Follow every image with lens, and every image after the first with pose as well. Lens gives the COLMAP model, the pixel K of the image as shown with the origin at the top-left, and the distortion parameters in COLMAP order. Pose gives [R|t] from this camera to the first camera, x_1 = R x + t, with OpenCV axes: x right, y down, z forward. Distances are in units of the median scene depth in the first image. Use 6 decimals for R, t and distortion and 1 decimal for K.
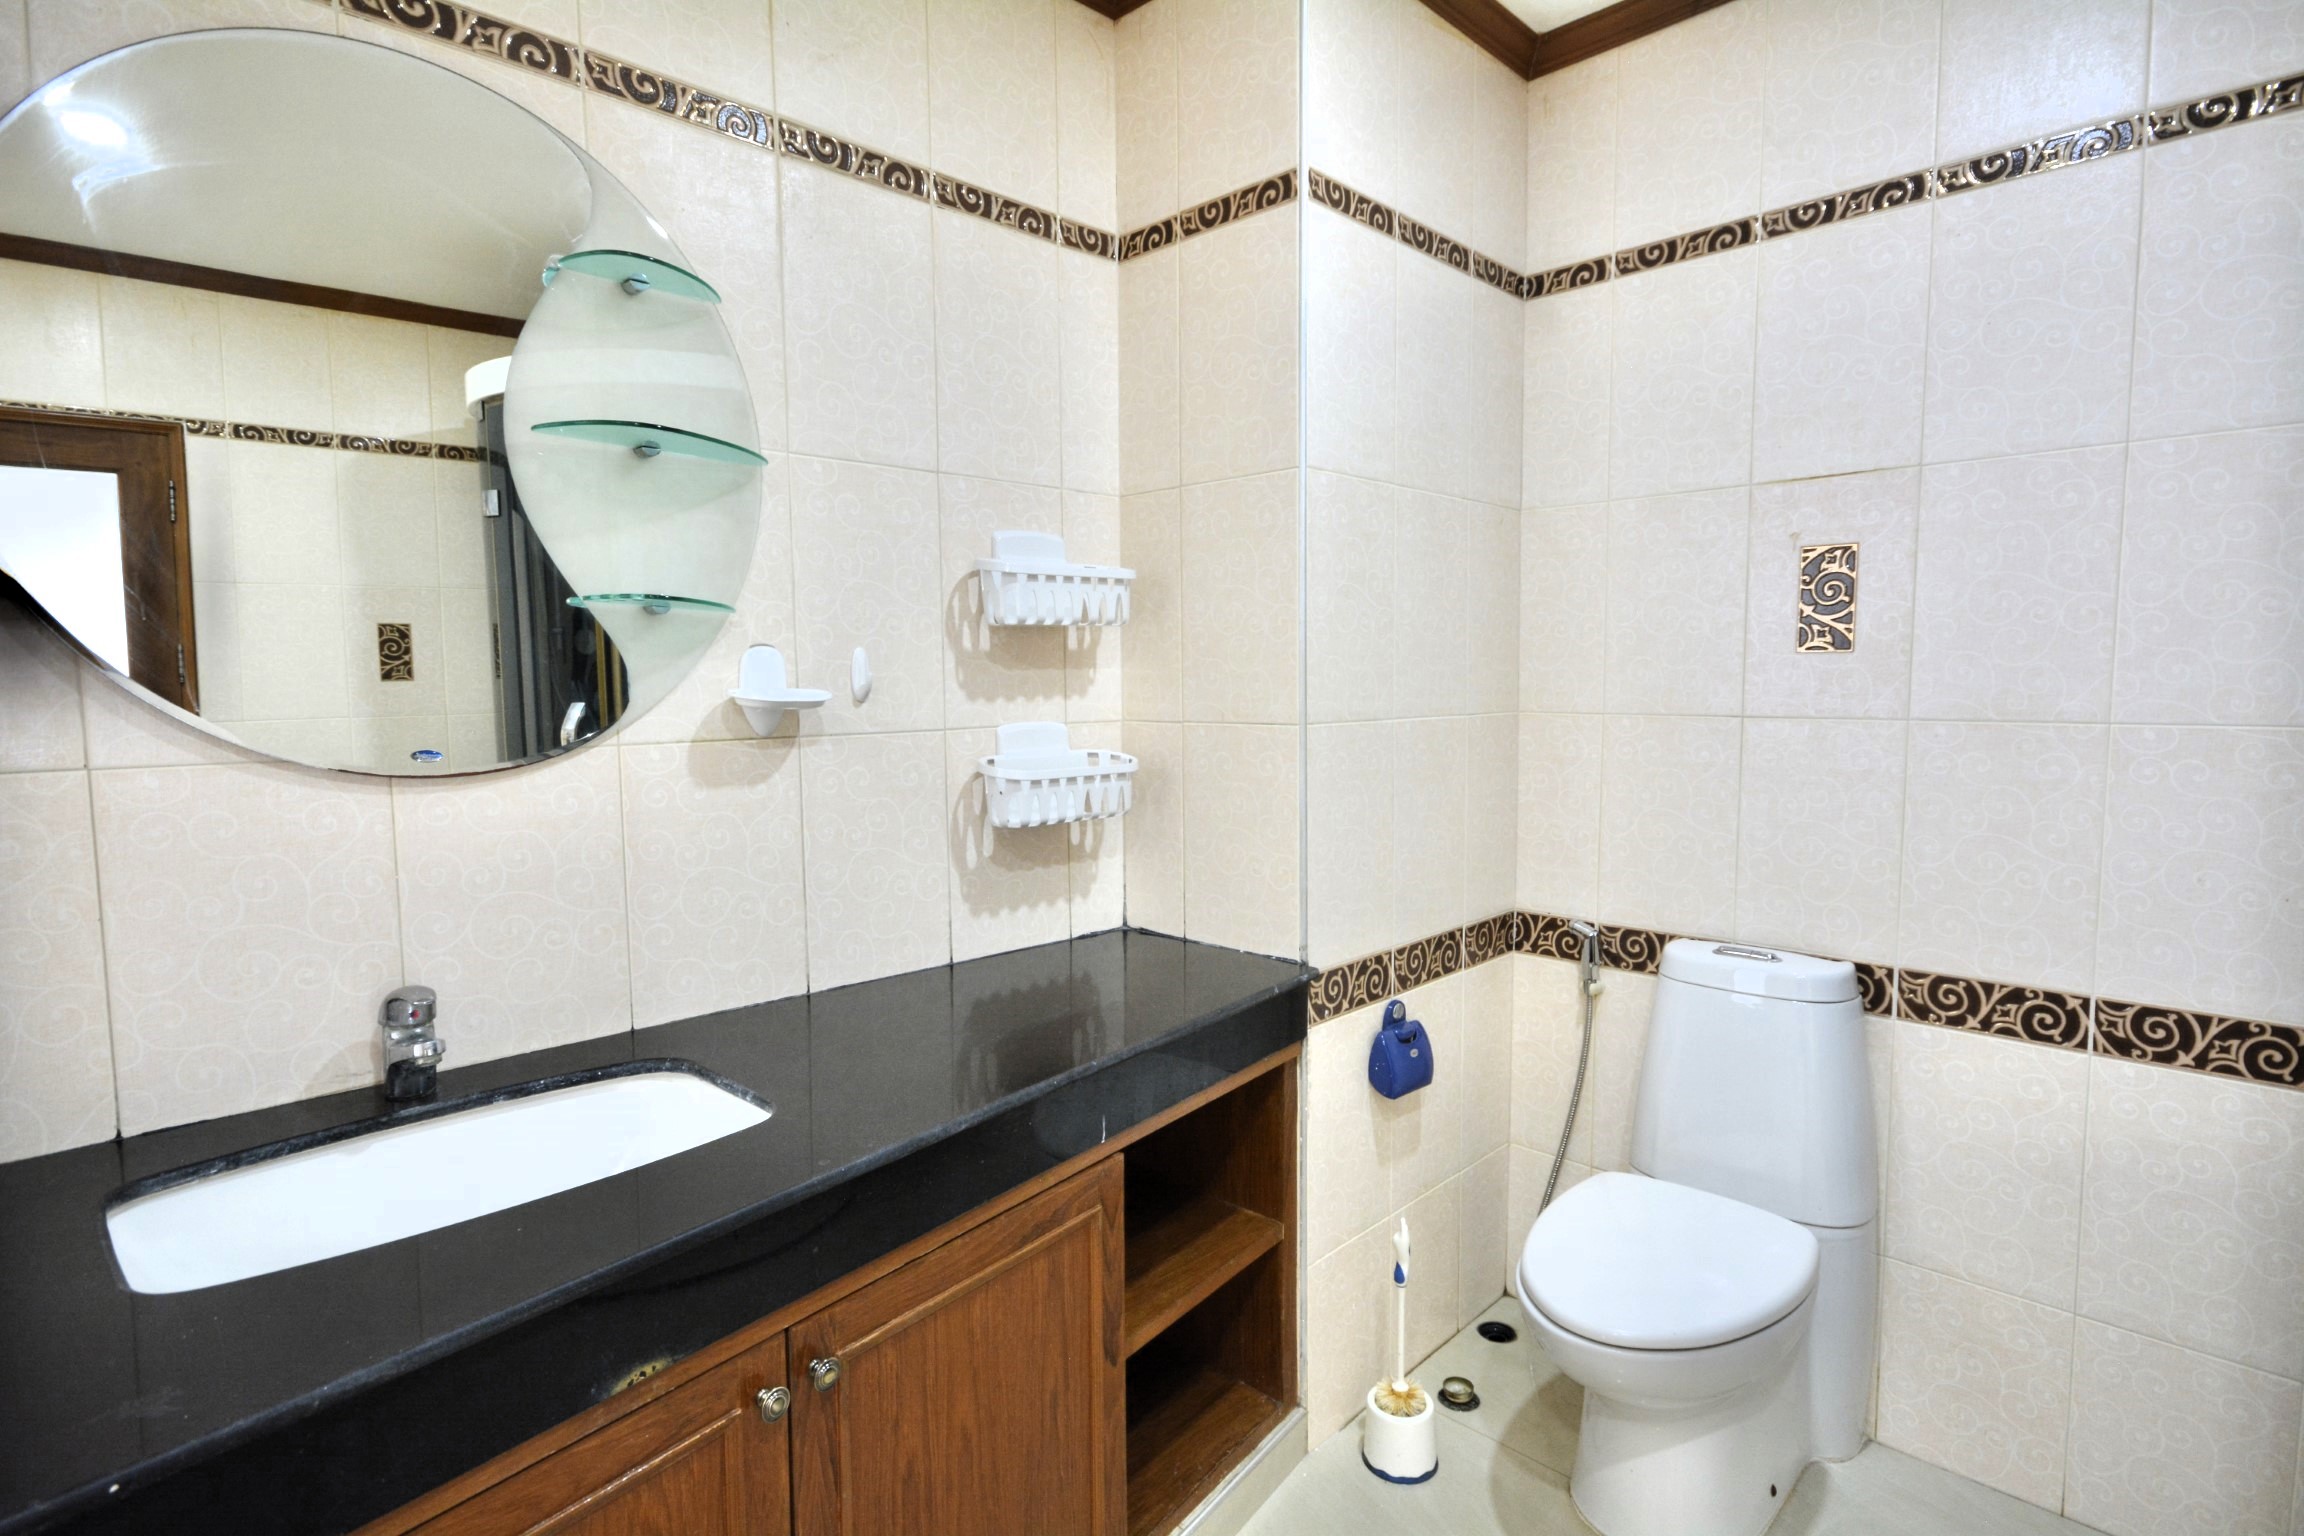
lens RADIAL K [[1172.1, 0, 1161.4], [0, 1172.1, 771.7], [0, 0, 1]] dist [0.006293, 0.000319]
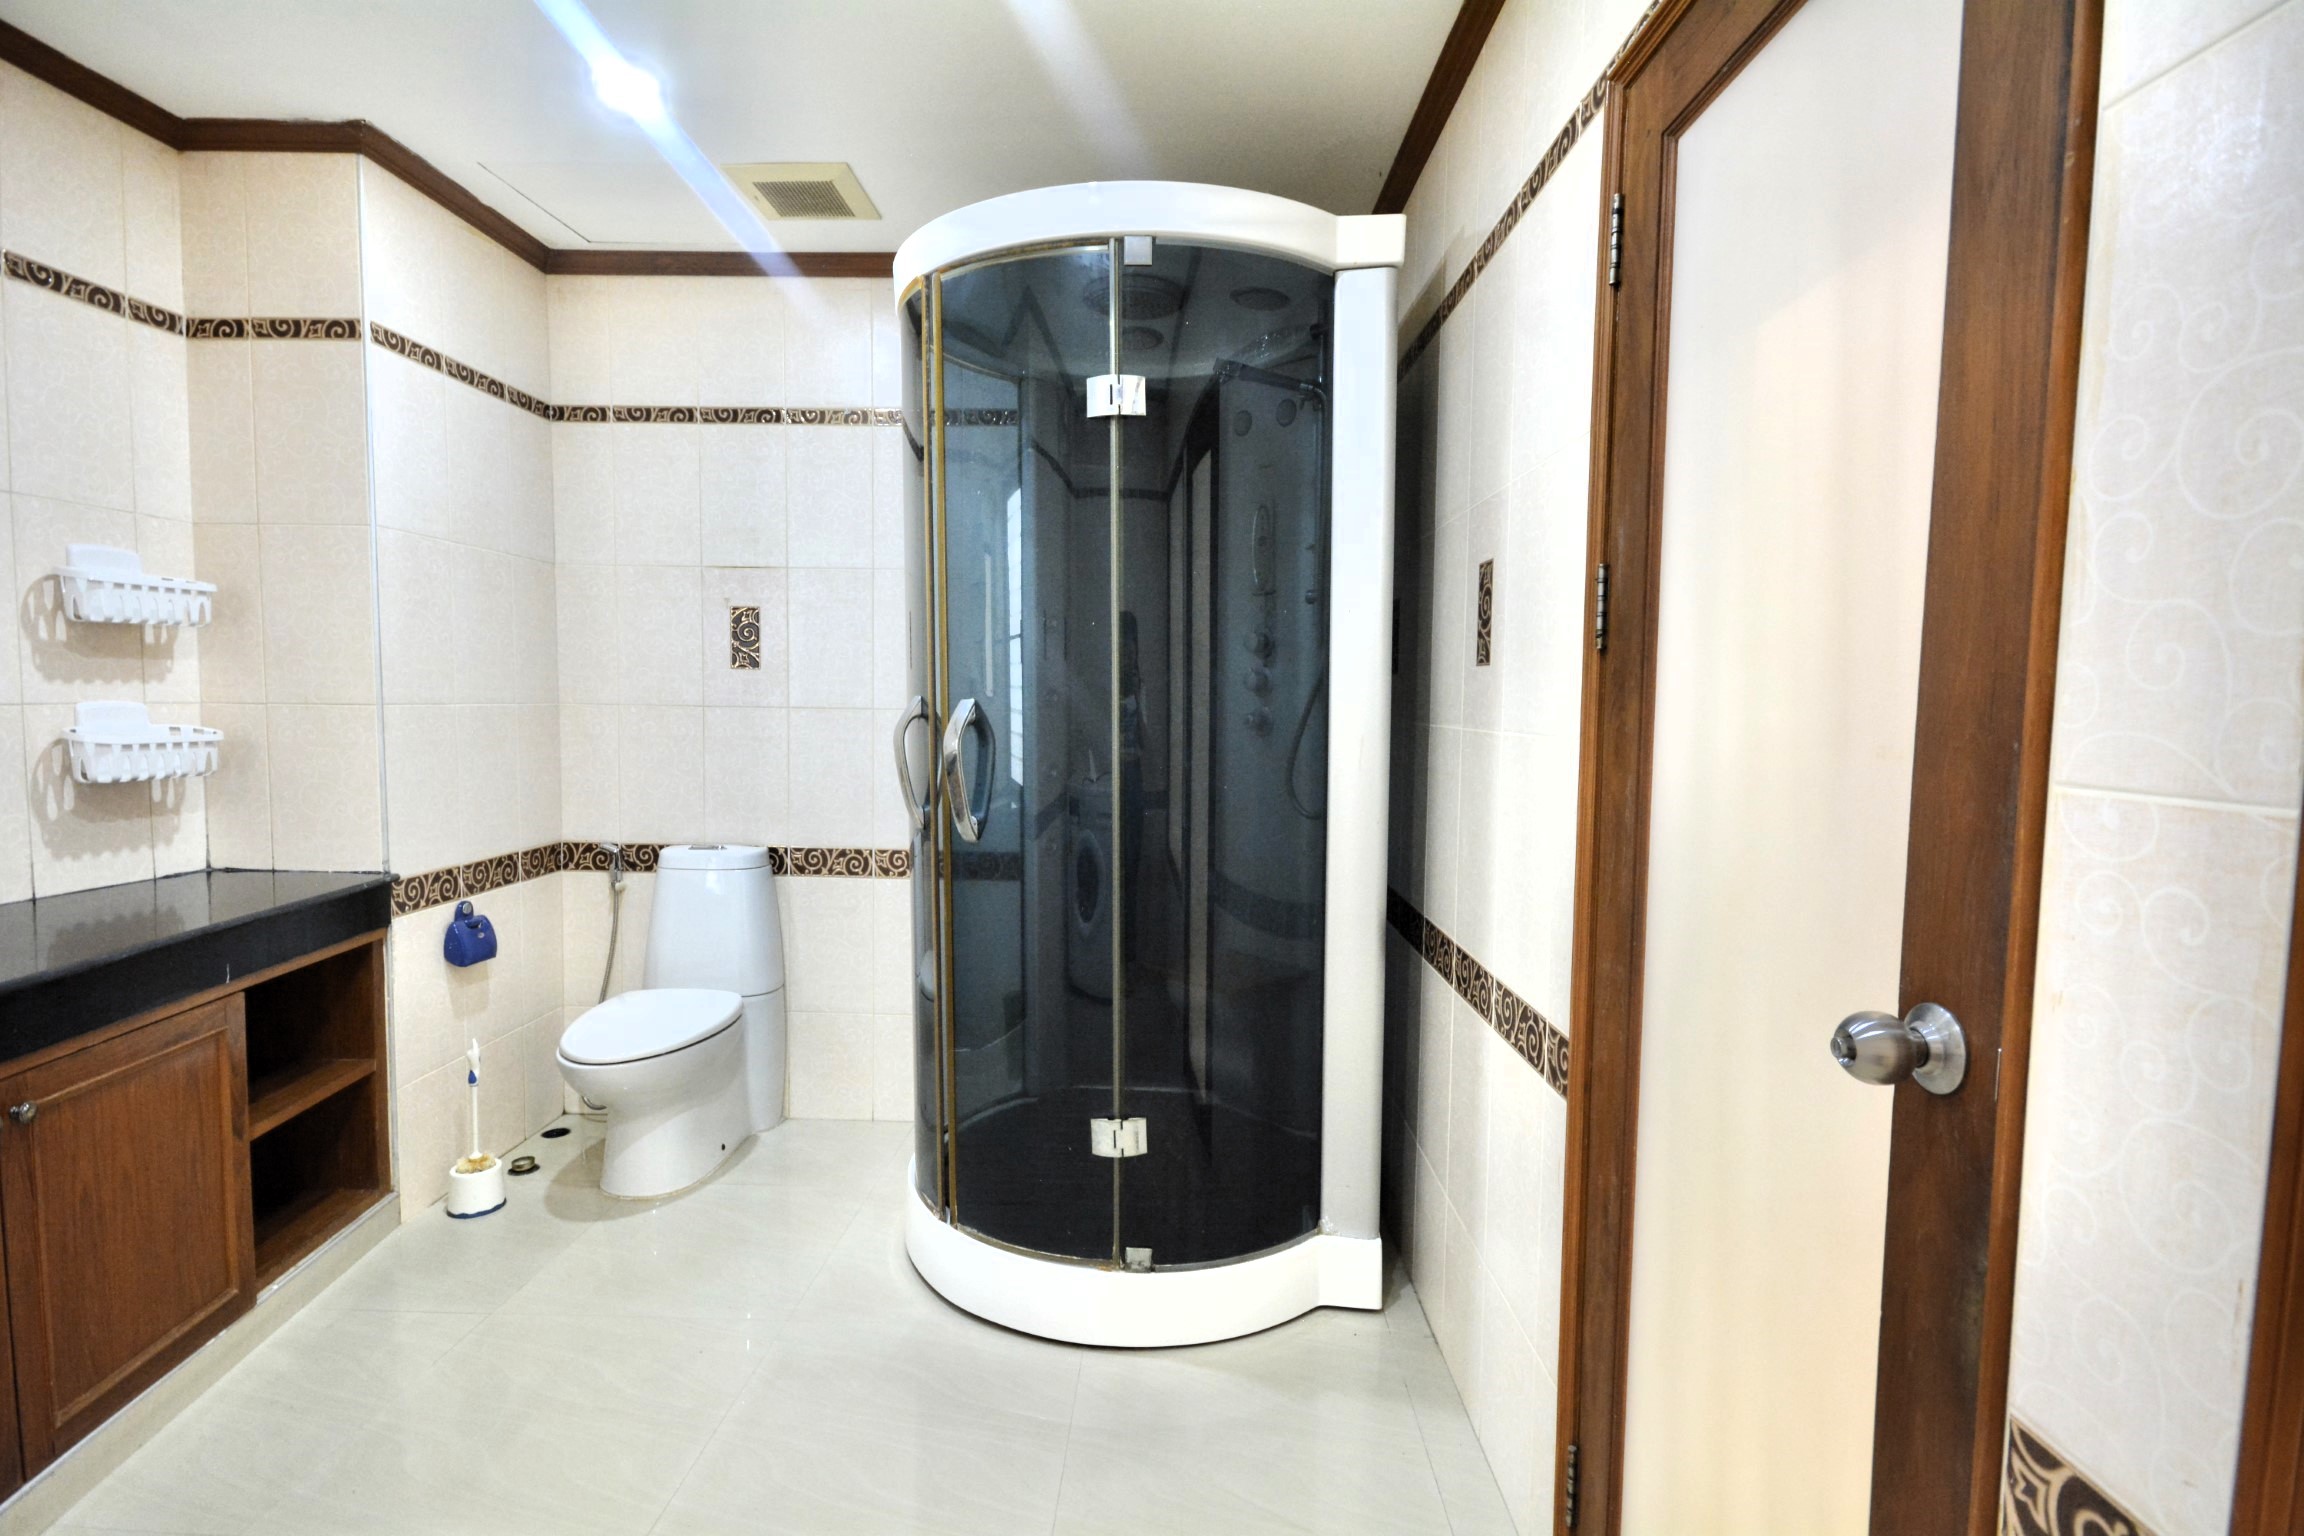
lens RADIAL K [[1106.4, 0, 1158.6], [0, 1106.4, 775.6], [0, 0, 1]] dist [0.033972, -0.020716]
pose [[0.735545, -0.027040, 0.676936, -0.102211], [0.033709, 0.999426, 0.003294, 0.070082], [-0.676636, 0.020396, 0.736035, -0.614866]]
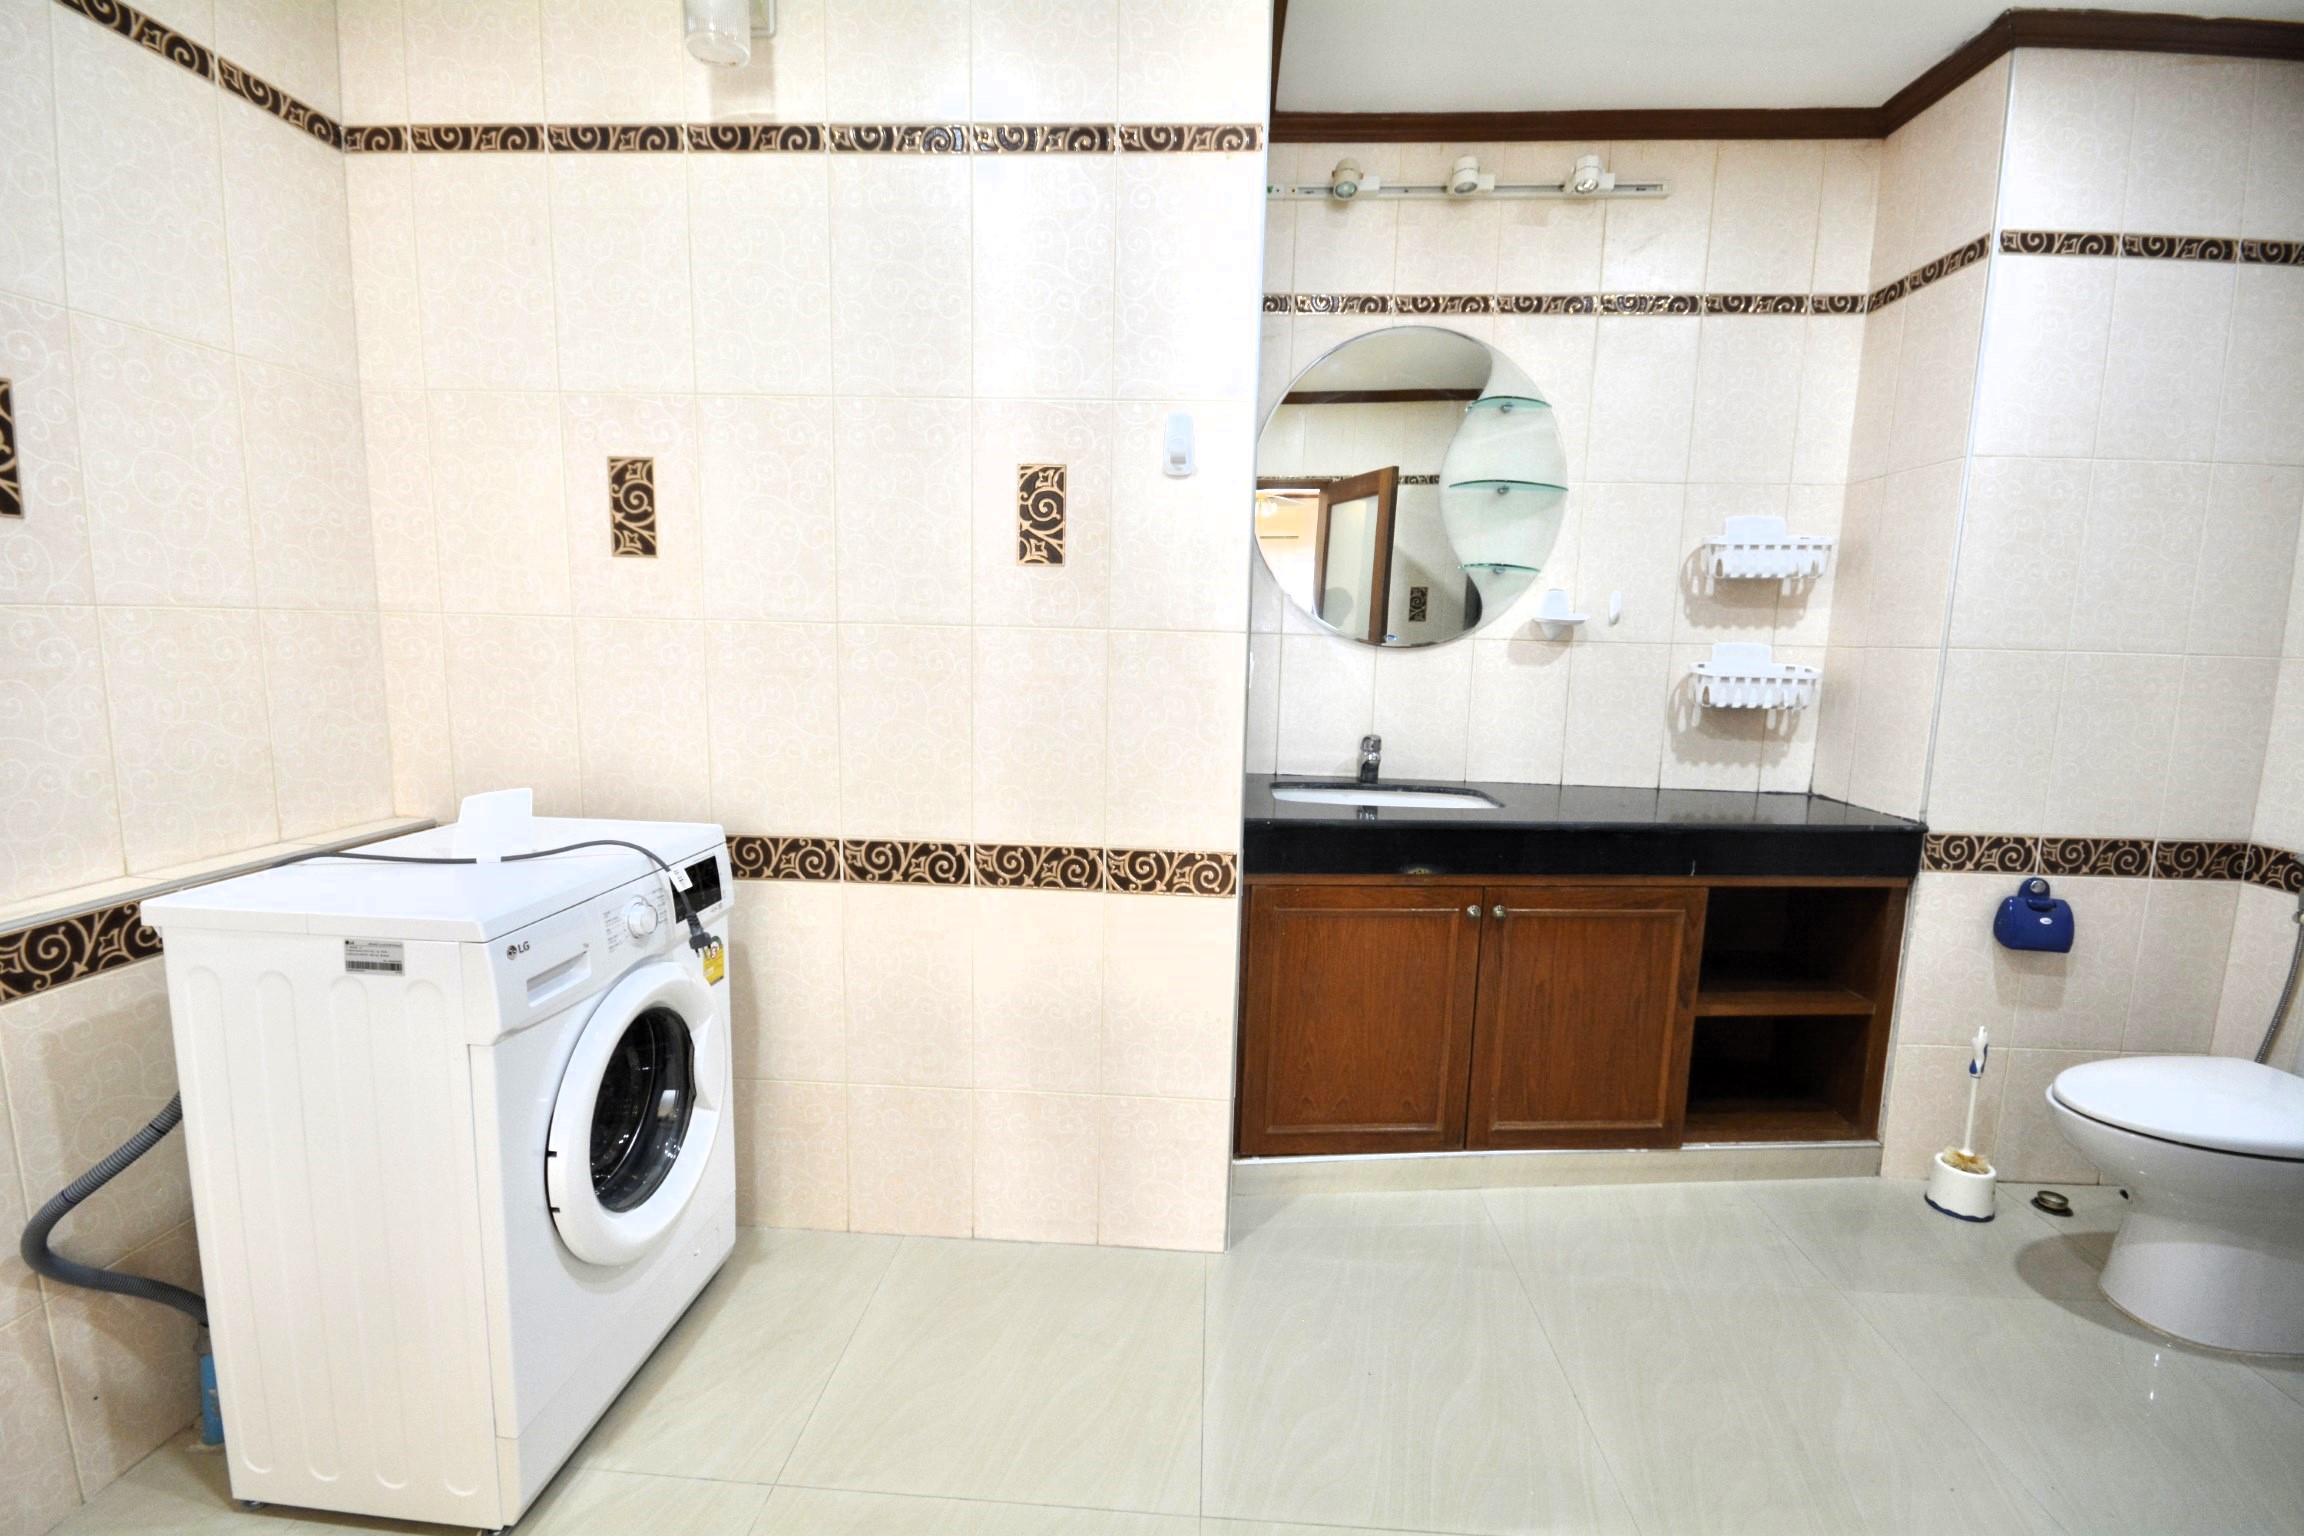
lens RADIAL K [[1011.1, 0, 1155.6], [0, 1011.1, 774.1], [0, 0, 1]] dist [0.015765, -0.015027]
pose [[0.657701, 0.127892, -0.742343, 0.392549], [-0.091346, 0.991750, 0.089929, 0.078472], [0.747720, 0.008663, 0.663958, -0.444266]]
